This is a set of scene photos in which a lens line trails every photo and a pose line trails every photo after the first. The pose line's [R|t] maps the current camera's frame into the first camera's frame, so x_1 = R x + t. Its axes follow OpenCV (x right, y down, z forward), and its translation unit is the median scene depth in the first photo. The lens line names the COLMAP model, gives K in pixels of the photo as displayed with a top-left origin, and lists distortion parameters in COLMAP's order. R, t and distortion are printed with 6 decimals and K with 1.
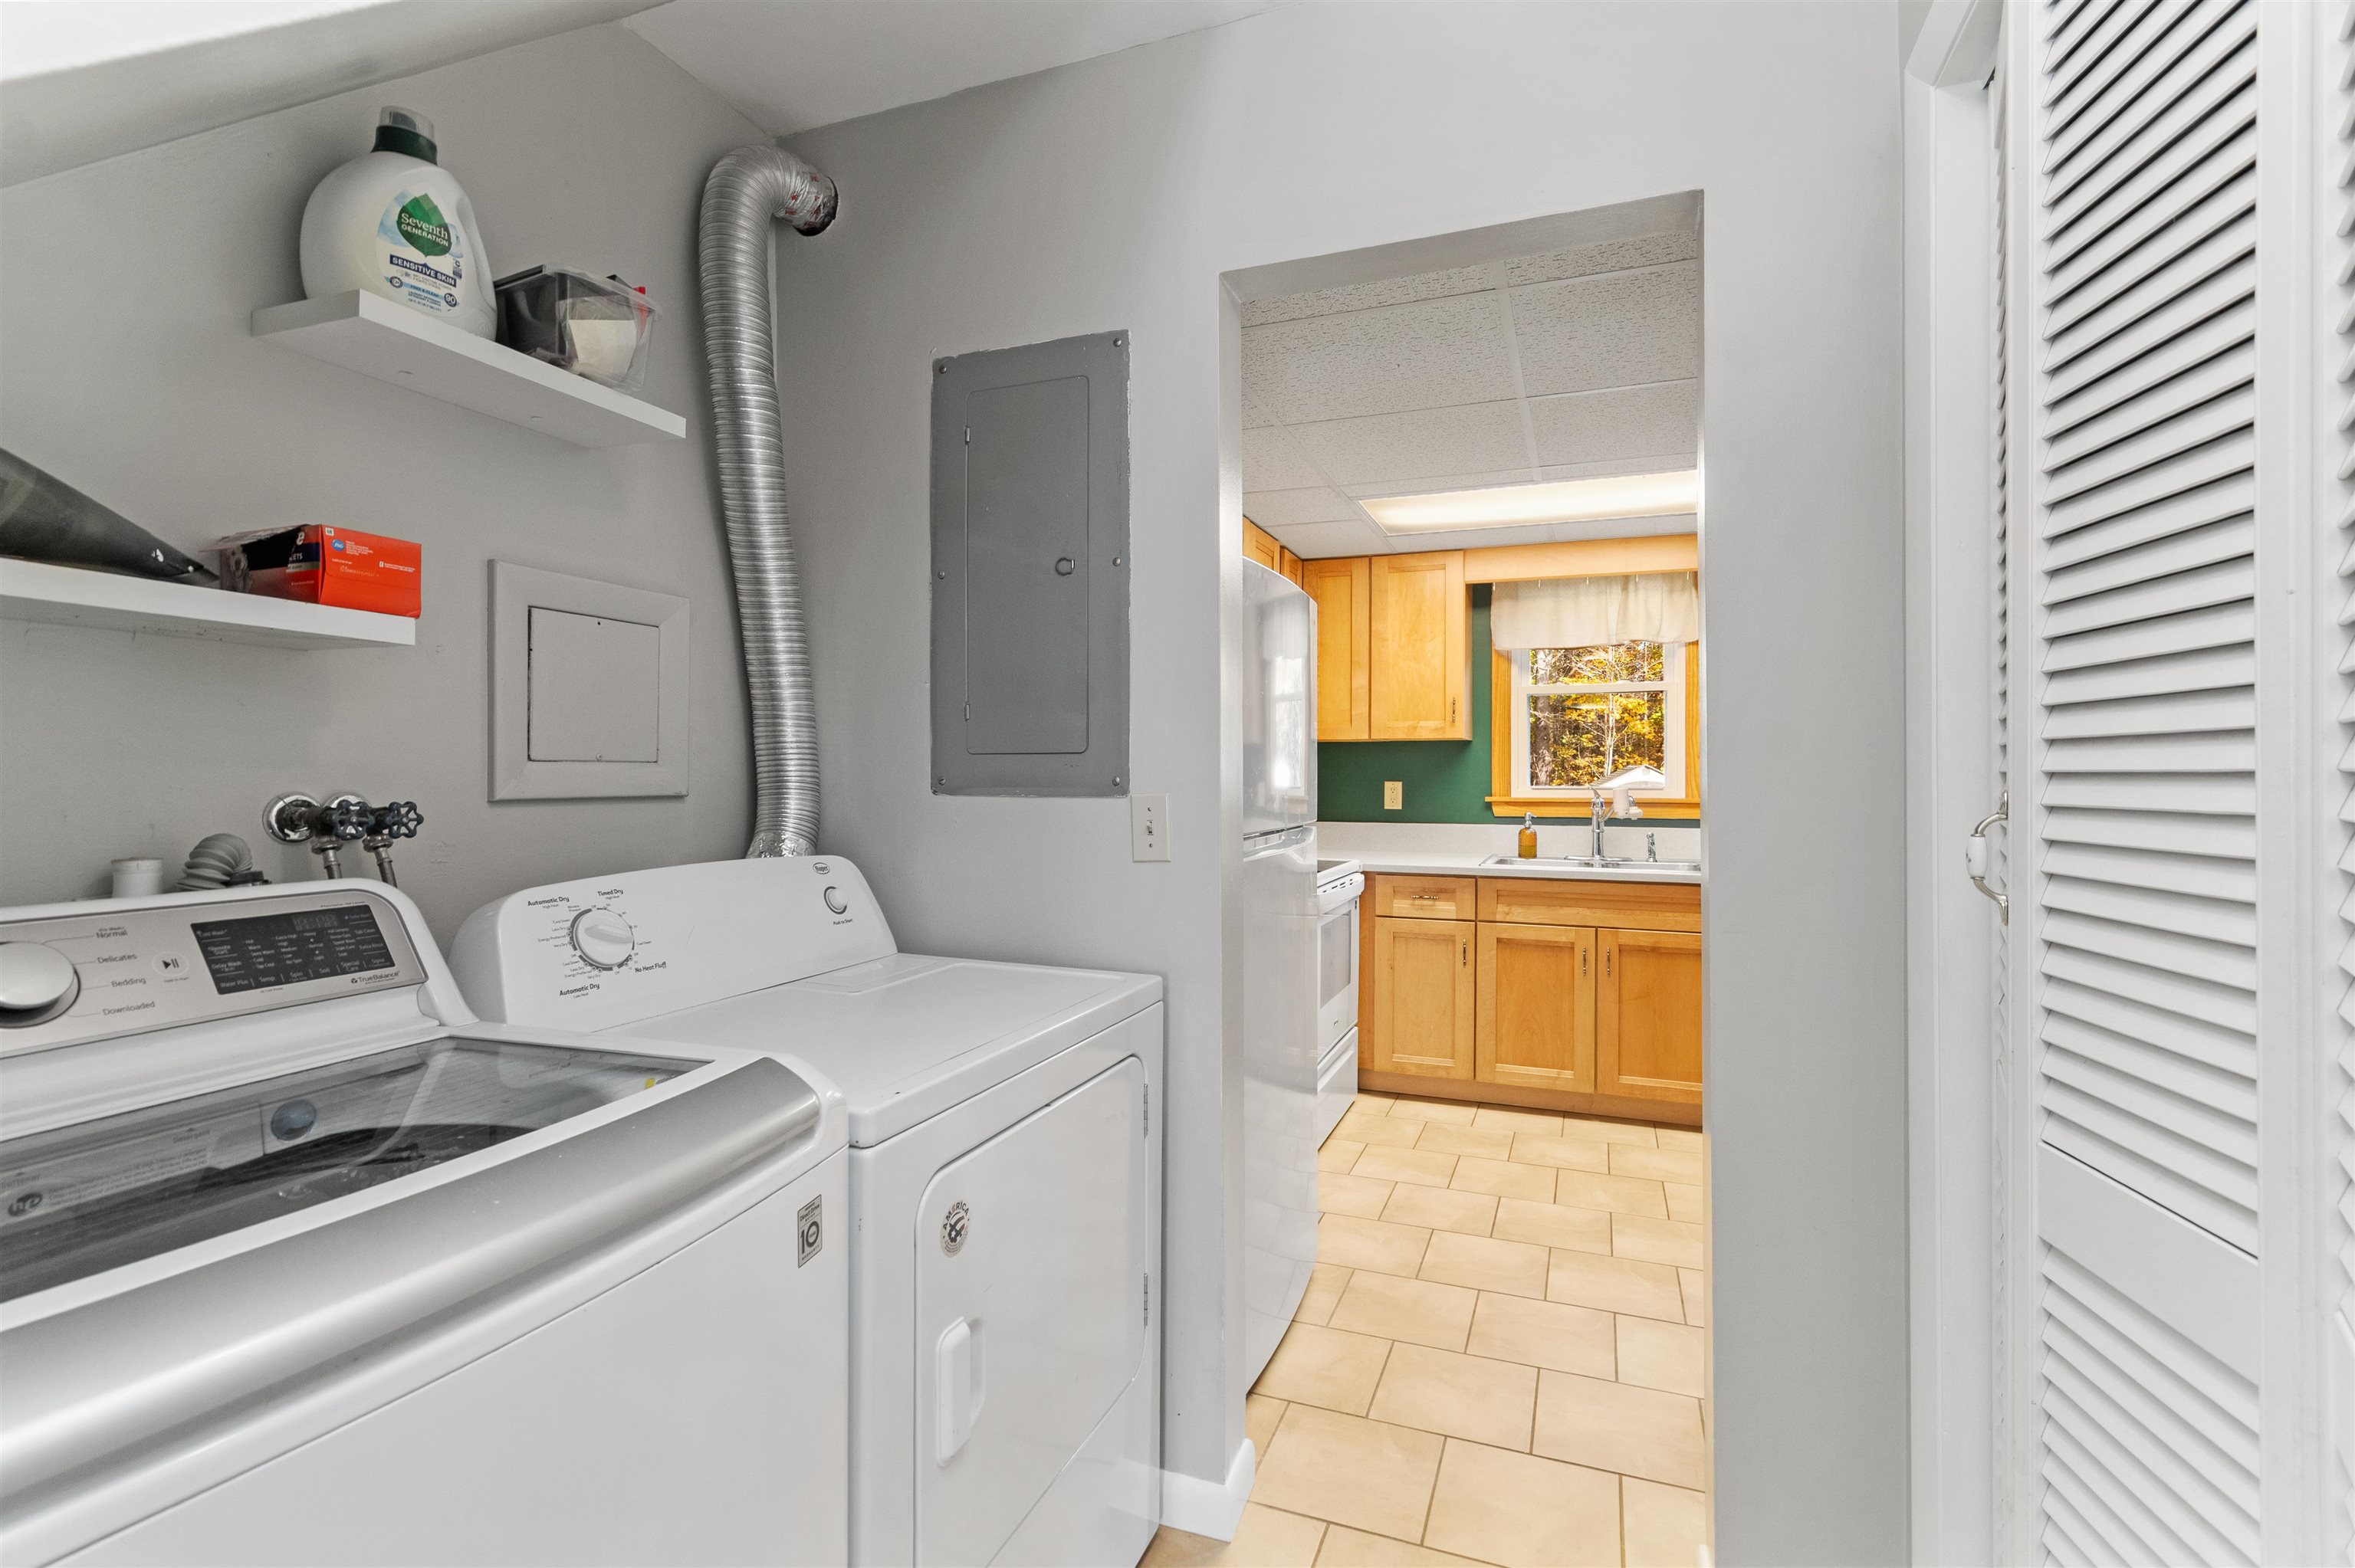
lens RADIAL K [[1054.0, 0, 1202.1], [0, 1054.0, 764.9], [0, 0, 1]] dist [-0.000622, -0.000441]
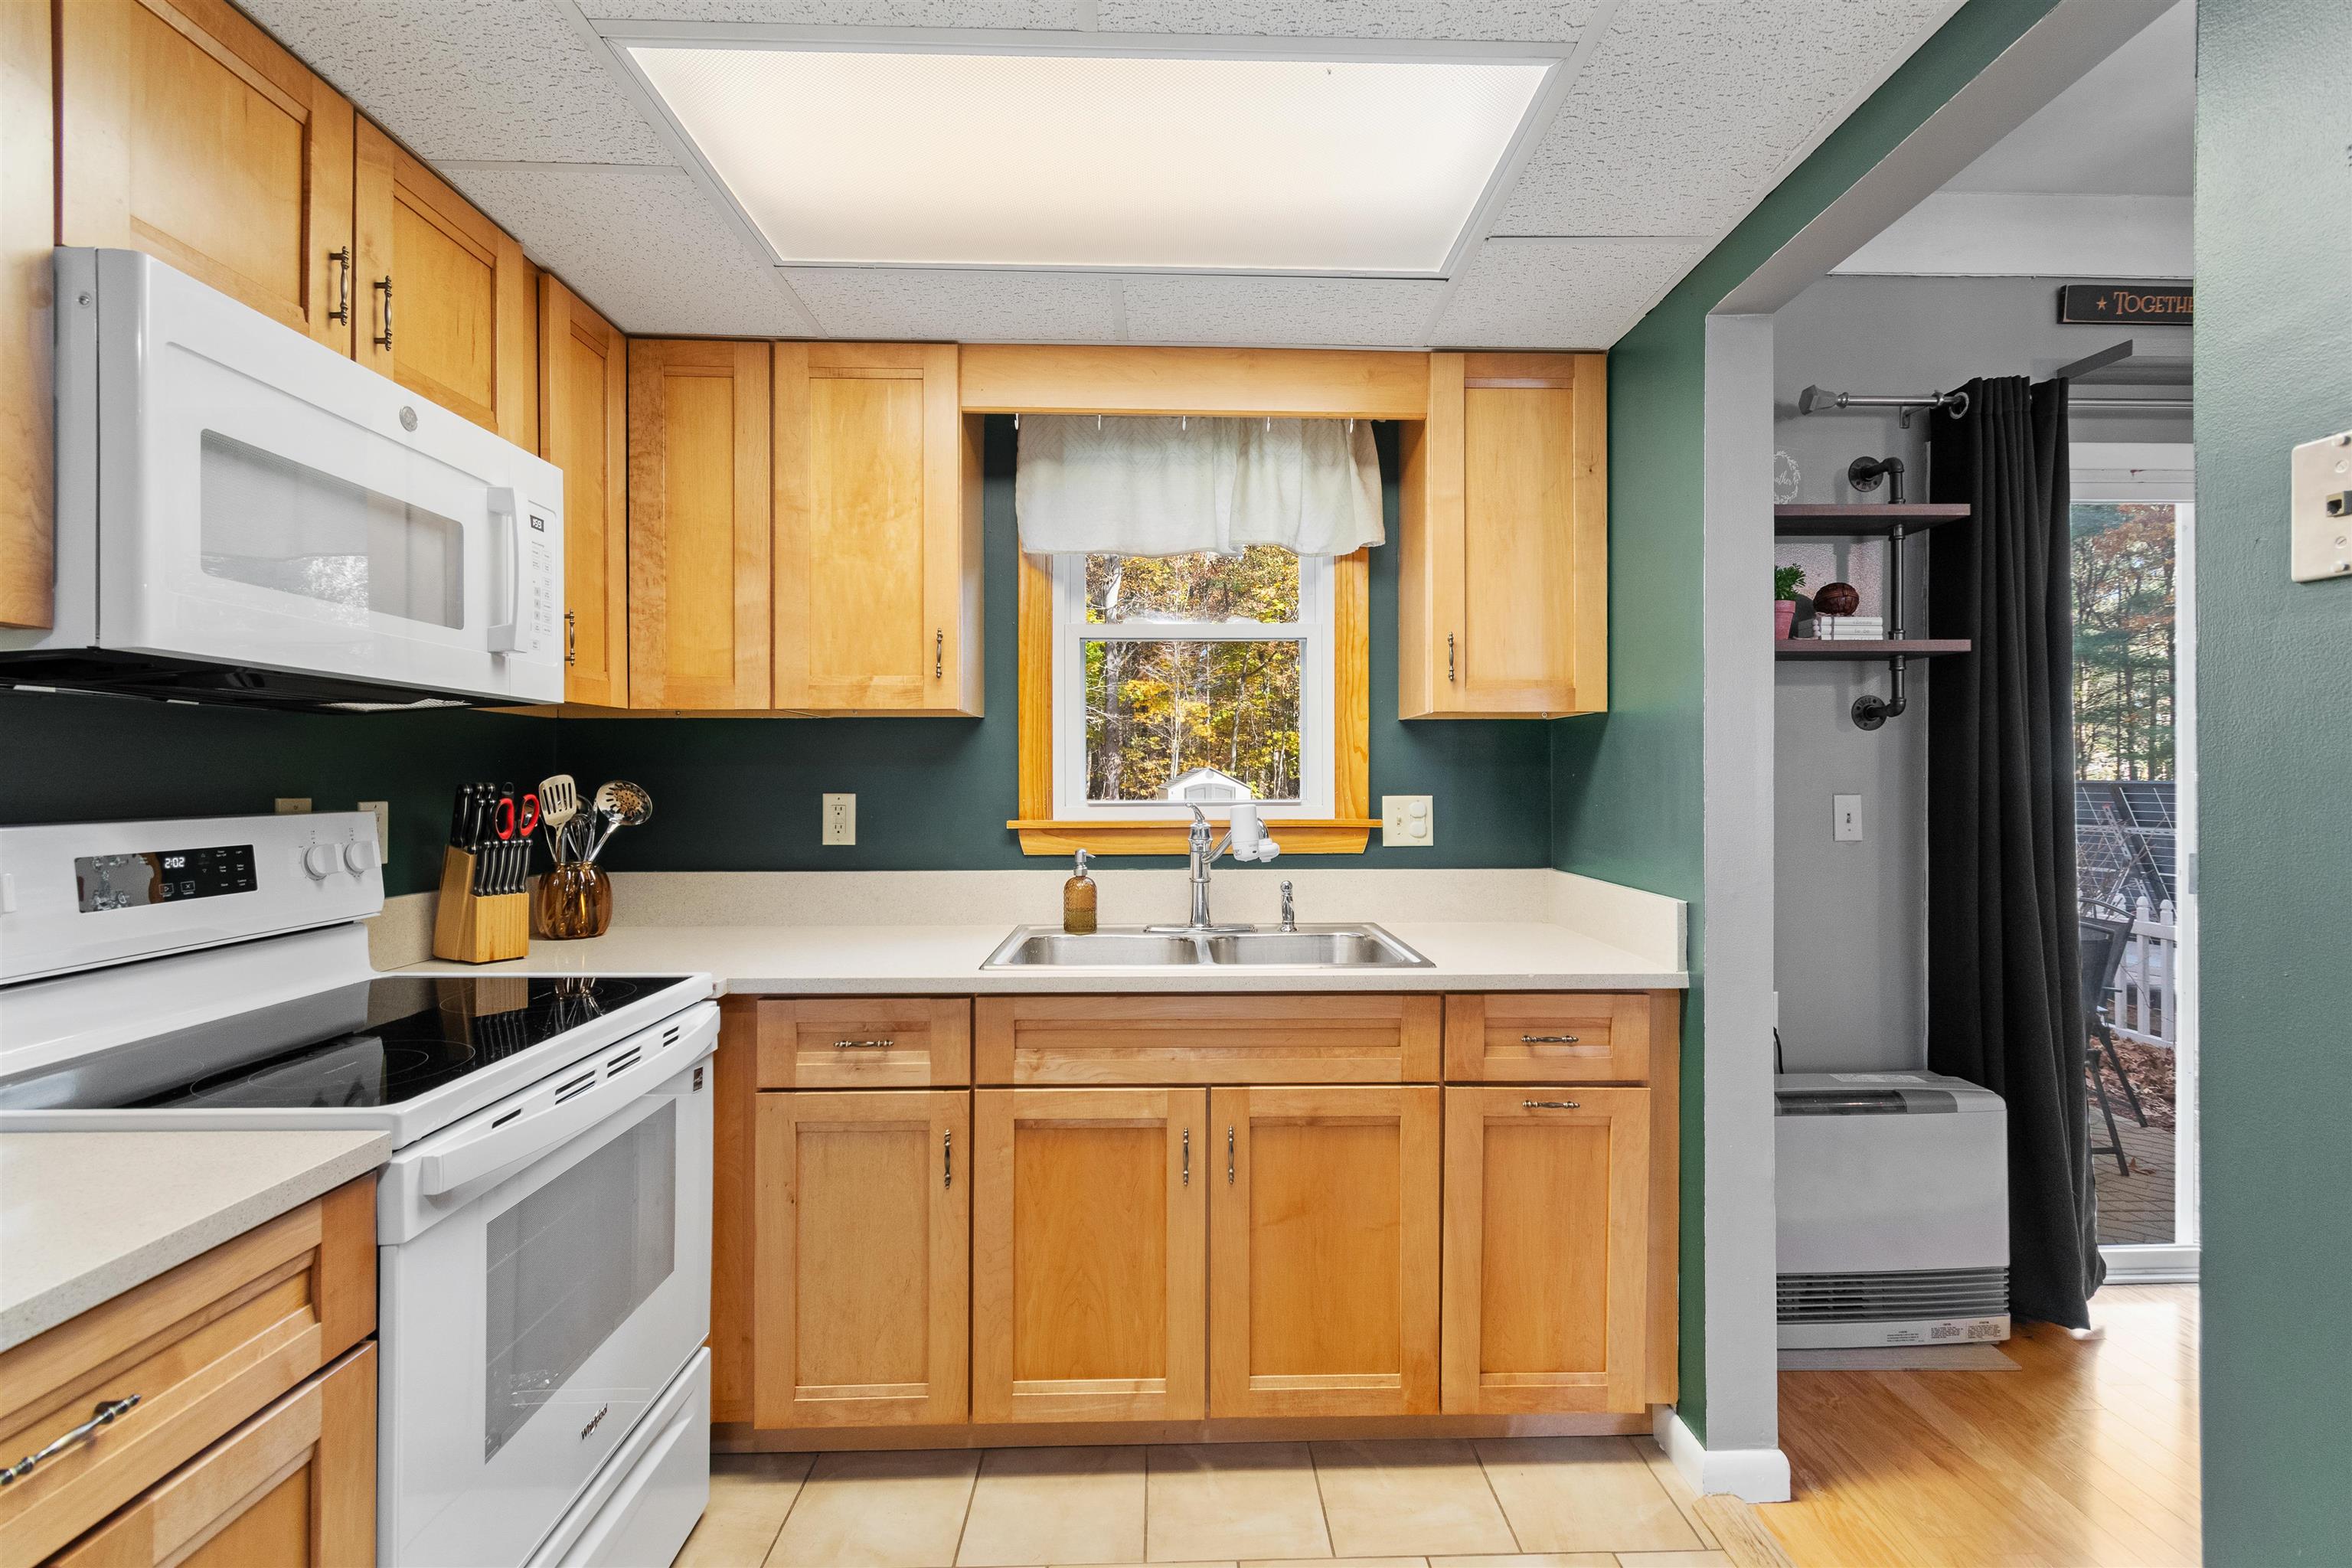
lens RADIAL K [[1052.8, 0, 1200.5], [0, 1052.8, 764.9], [0, 0, 1]] dist [-0.000622, -0.000441]
pose [[0.922479, -0.000448, 0.386047, 0.157528], [0.001737, 0.999994, -0.002990, 0.003454], [-0.386044, 0.003429, 0.922474, 0.477970]]
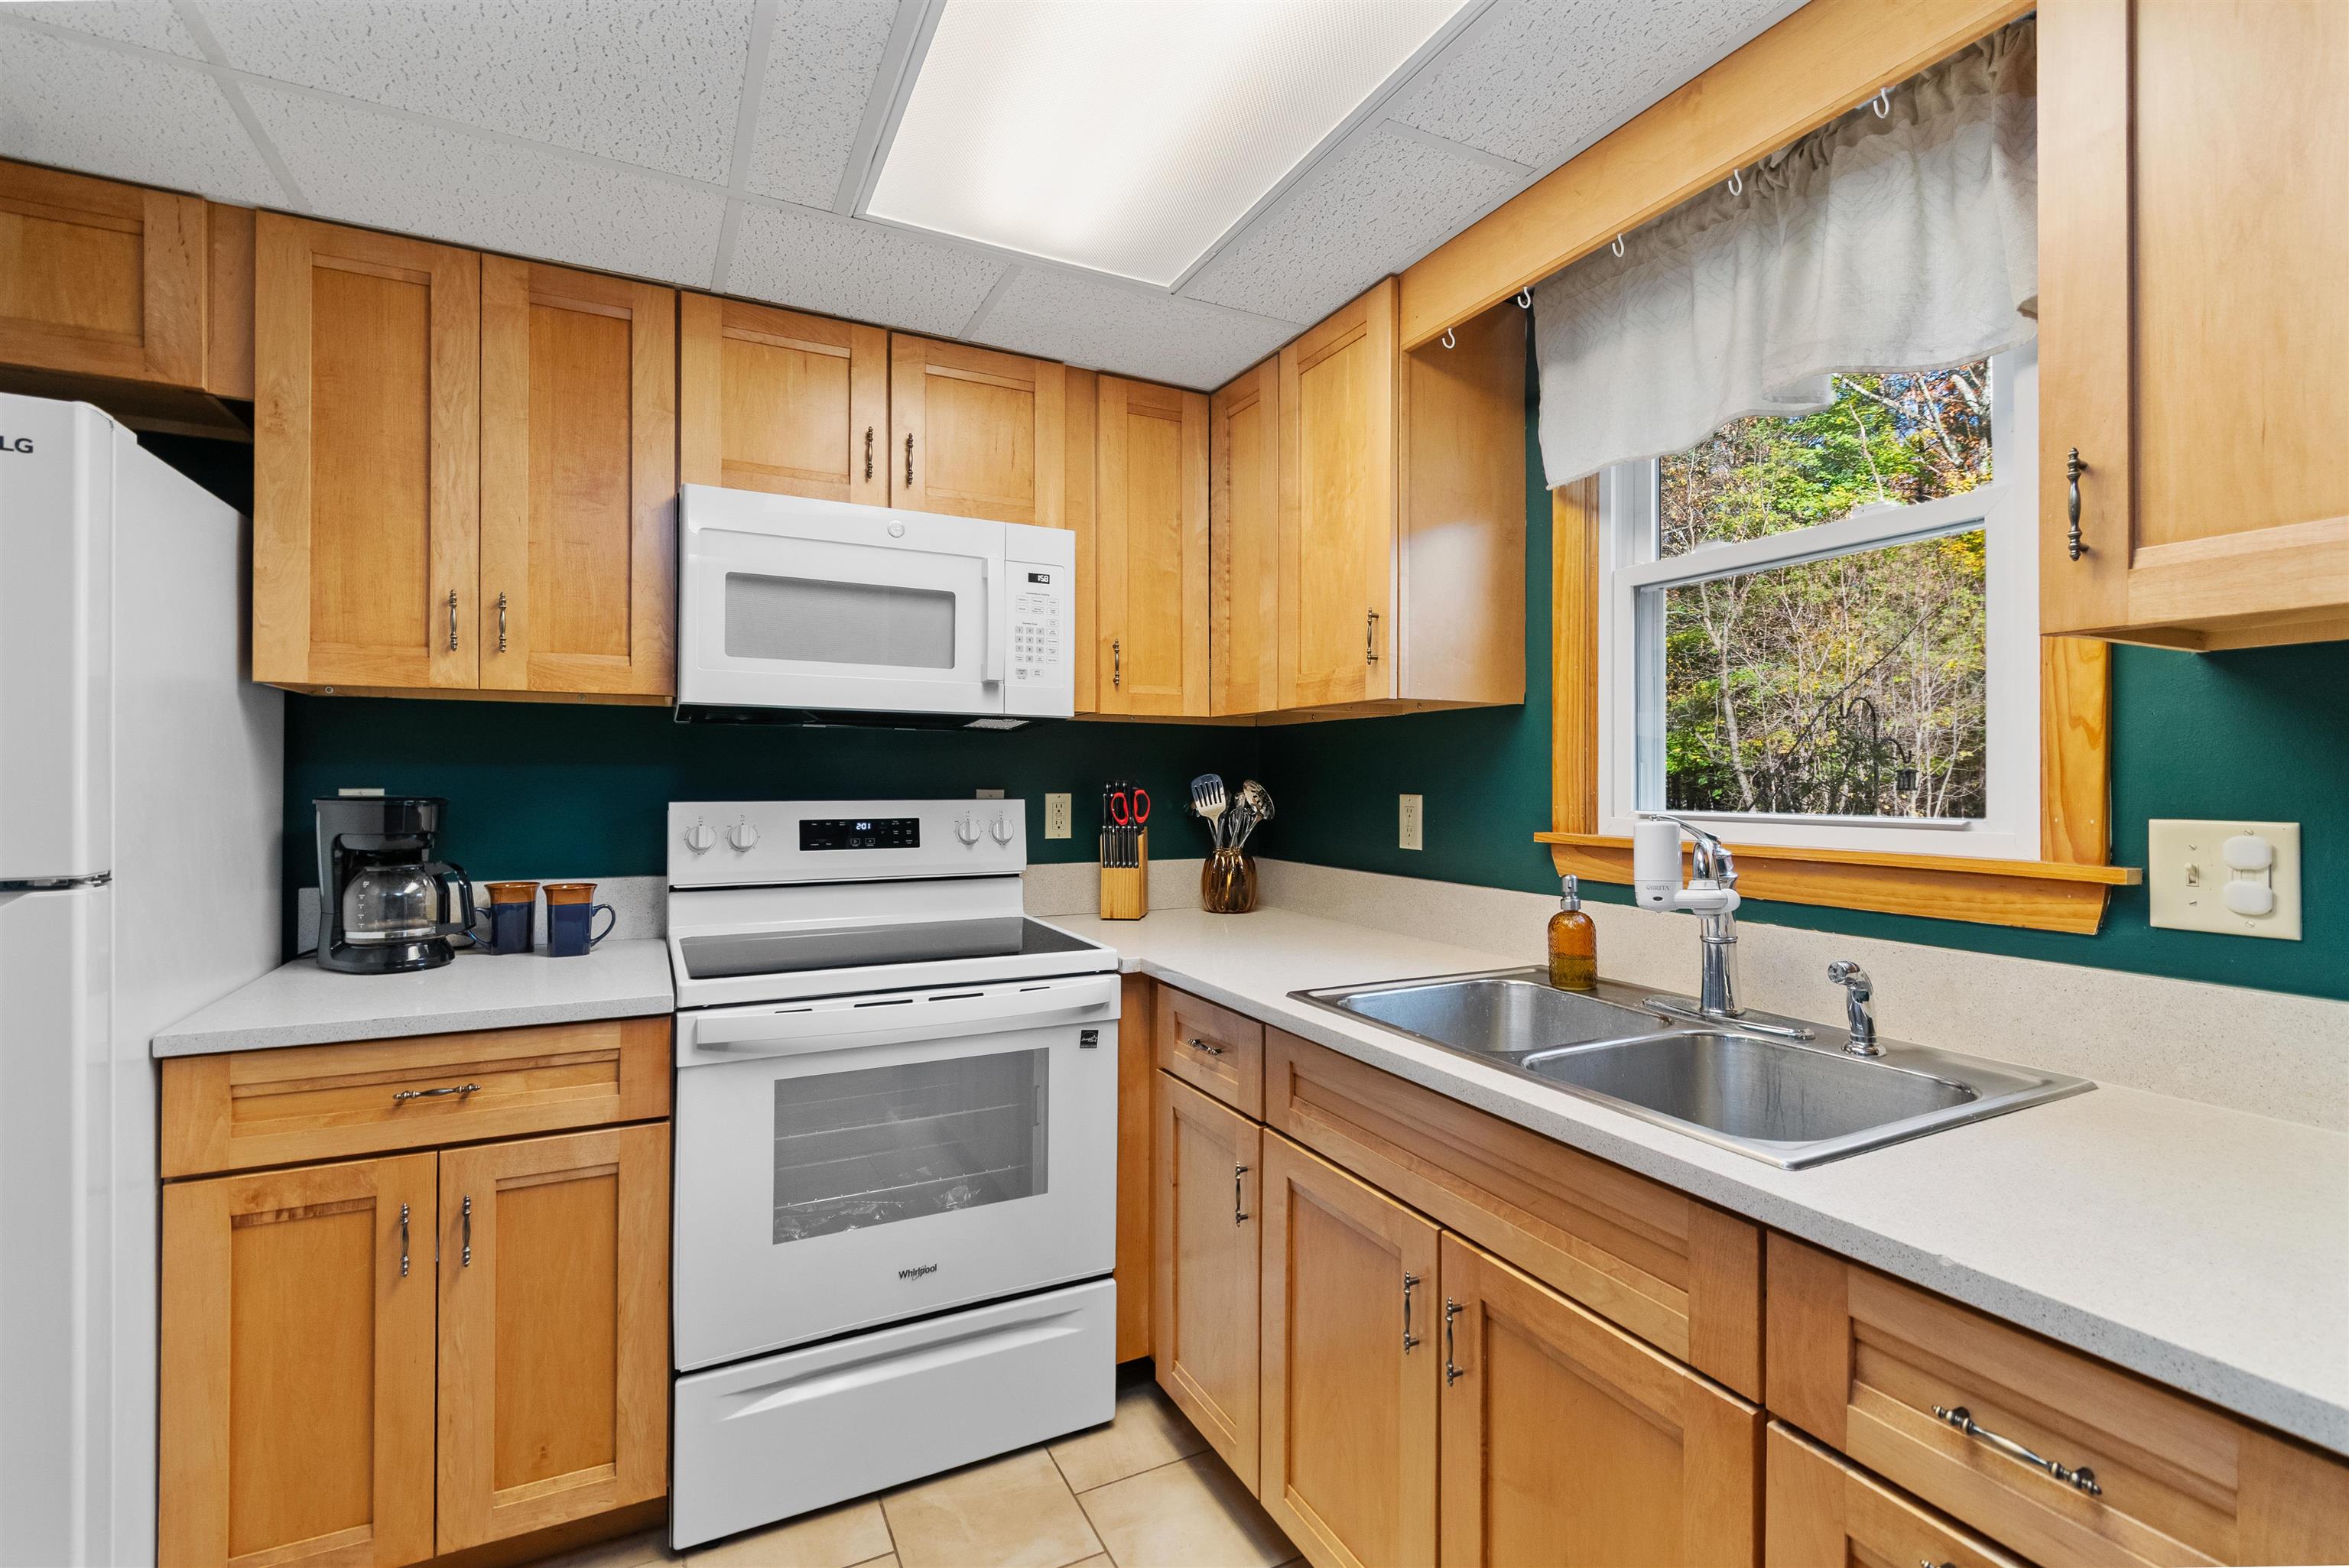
lens RADIAL K [[1053.9, 0, 1198.1], [0, 1053.9, 767.0], [0, 0, 1]] dist [-0.001262, -0.000744]
pose [[0.747800, -0.008009, -0.663876, 0.479149], [0.004916, 0.999967, -0.006526, 0.006116], [0.663906, 0.001617, 0.747815, 0.610165]]
